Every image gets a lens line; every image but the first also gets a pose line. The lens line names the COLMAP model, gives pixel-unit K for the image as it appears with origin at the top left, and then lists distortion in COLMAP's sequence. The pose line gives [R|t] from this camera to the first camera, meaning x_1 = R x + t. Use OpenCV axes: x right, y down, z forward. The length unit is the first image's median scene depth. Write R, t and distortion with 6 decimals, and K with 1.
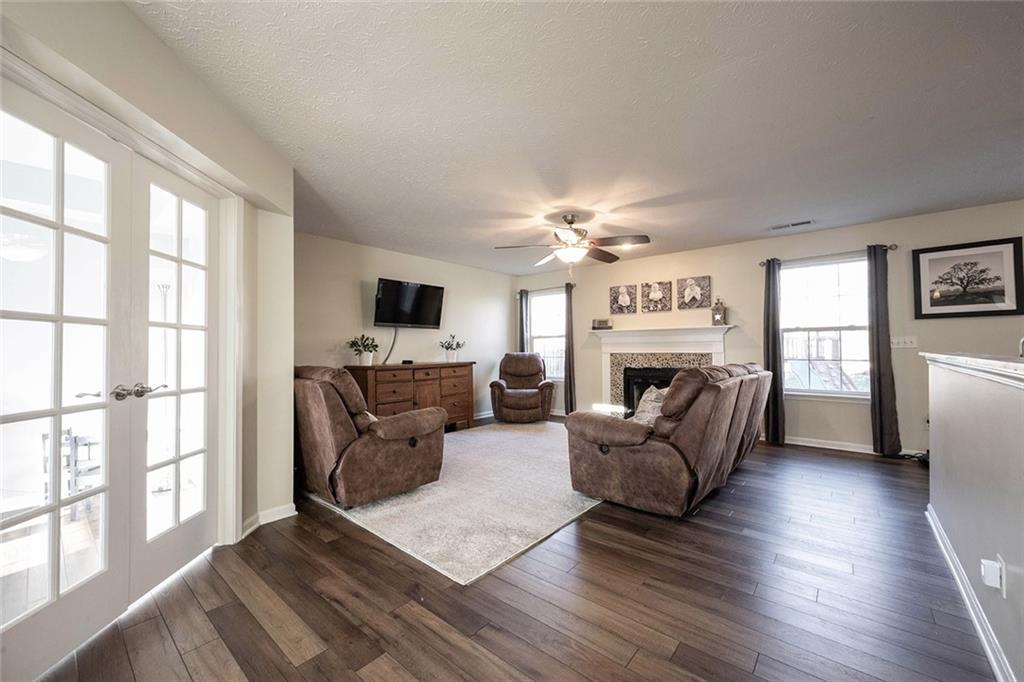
lens RADIAL K [[402.2, 0, 510.6], [0, 402.2, 343.8], [0, 0, 1]] dist [-0.000287, -0.000017]
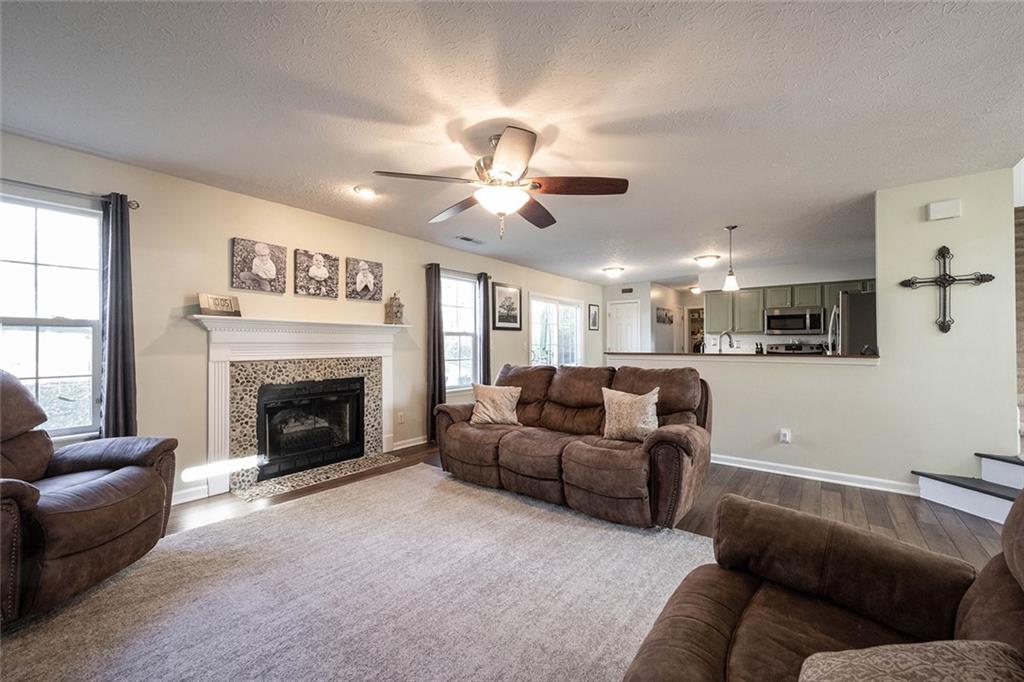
lens RADIAL K [[411.6, 0, 511.5], [0, 411.6, 342.6], [0, 0, 1]] dist [-0.001631, -0.000115]
pose [[-0.055254, 0.013397, 0.998382, -0.358356], [-0.007954, 0.999872, -0.013857, 0.003576], [-0.998441, -0.008707, -0.055140, 0.755084]]
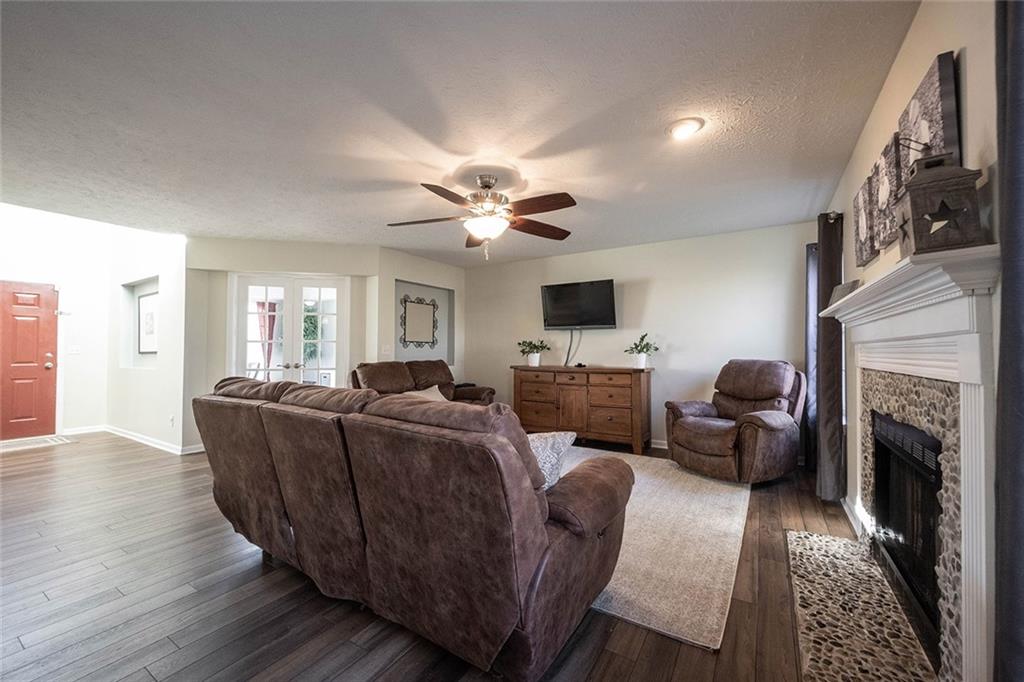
lens RADIAL K [[402.2, 0, 510.6], [0, 402.2, 343.8], [0, 0, 1]] dist [-0.000287, -0.000017]
pose [[0.150008, -0.007753, -0.988654, 0.666873], [0.009250, 0.999936, -0.006438, -0.000298], [0.988641, -0.008179, 0.150070, 0.691068]]
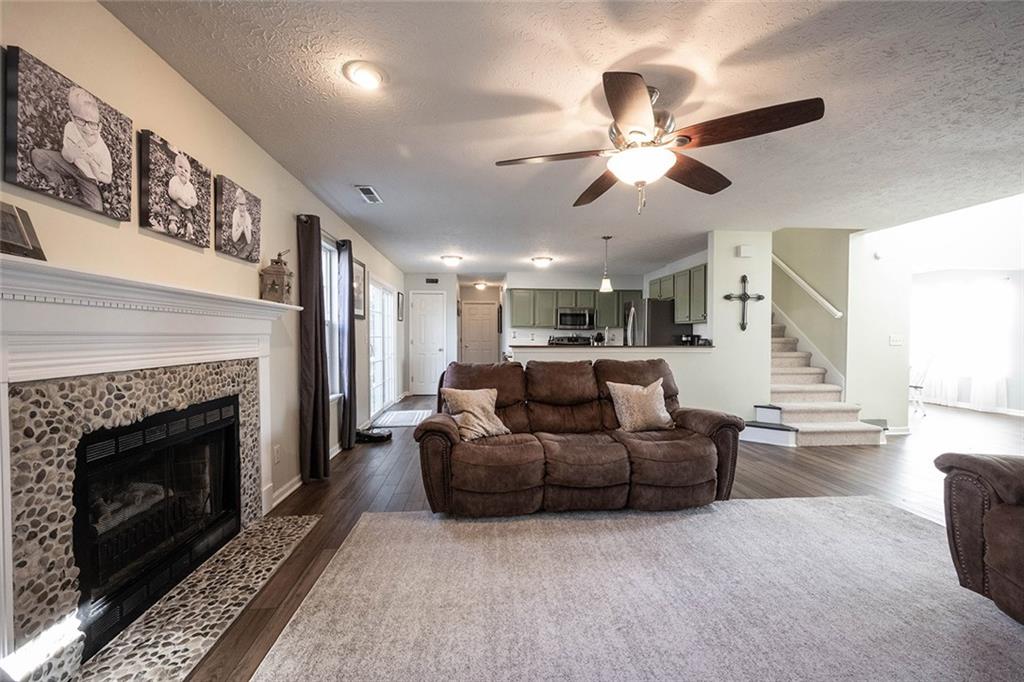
lens RADIAL K [[410.3, 0, 511.5], [0, 410.3, 344.9], [0, 0, 1]] dist [-0.000704, -0.000037]
pose [[-0.718528, -0.008090, 0.695451, -0.075348], [-0.003726, 0.999963, 0.007783, 0.002534], [-0.695489, 0.003001, -0.718531, 1.112681]]
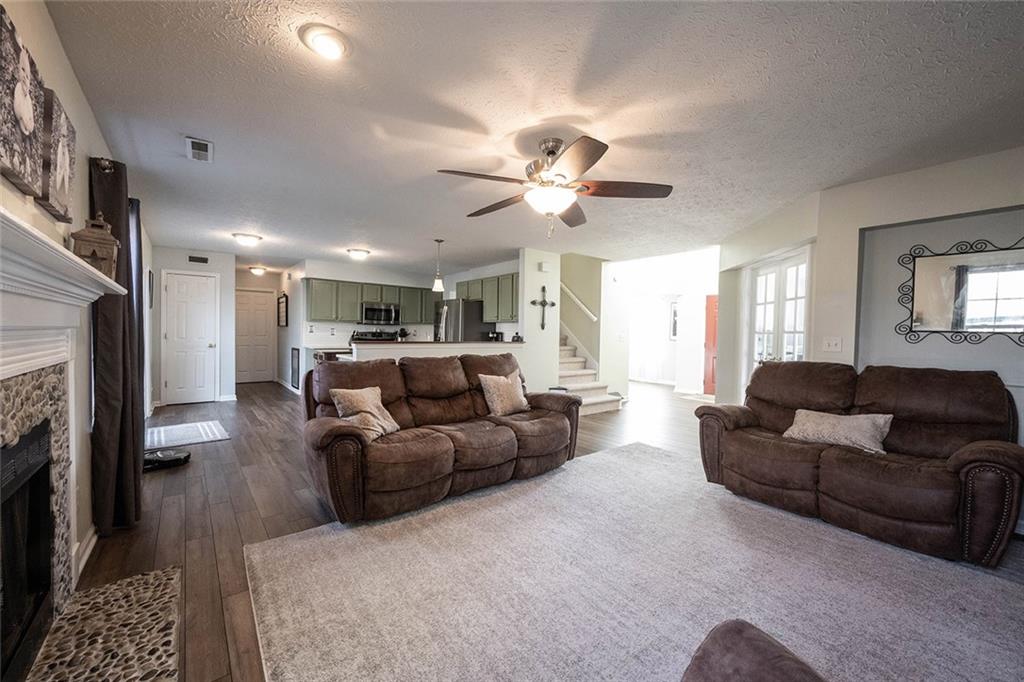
lens RADIAL K [[403.4, 0, 512.0], [0, 403.4, 341.0], [0, 0, 1]] dist [0.000749, 0.000051]
pose [[-0.983477, -0.011435, 0.180671, 0.066749], [-0.010118, 0.999915, 0.008206, -0.000434], [-0.180750, 0.006242, -0.983509, 1.229875]]
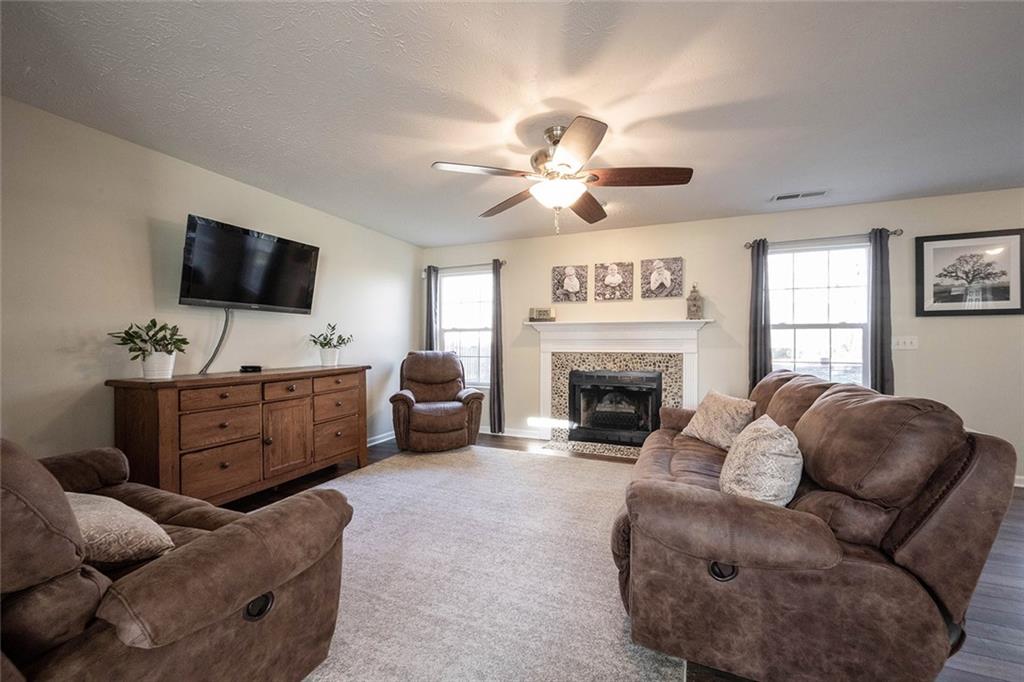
lens RADIAL K [[402.2, 0, 510.6], [0, 402.2, 343.8], [0, 0, 1]] dist [-0.000287, -0.000017]
pose [[0.951402, 0.006303, 0.307886, -0.077187], [-0.011066, 0.999845, 0.013728, -0.003212], [-0.307751, -0.016467, 0.951324, 0.325811]]
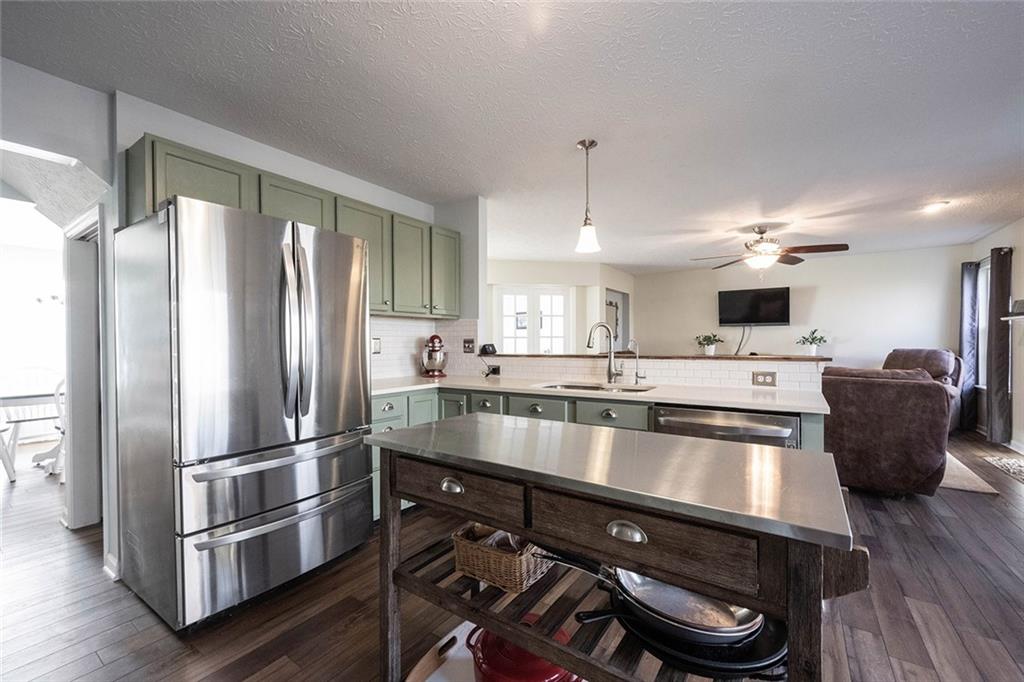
lens RADIAL K [[410.3, 0, 511.5], [0, 410.3, 344.9], [0, 0, 1]] dist [-0.000704, -0.000037]
pose [[0.110257, 0.016045, -0.993774, 0.902363], [0.015900, 0.999713, 0.017905, -0.015800], [0.993776, -0.017776, 0.109970, 0.131027]]
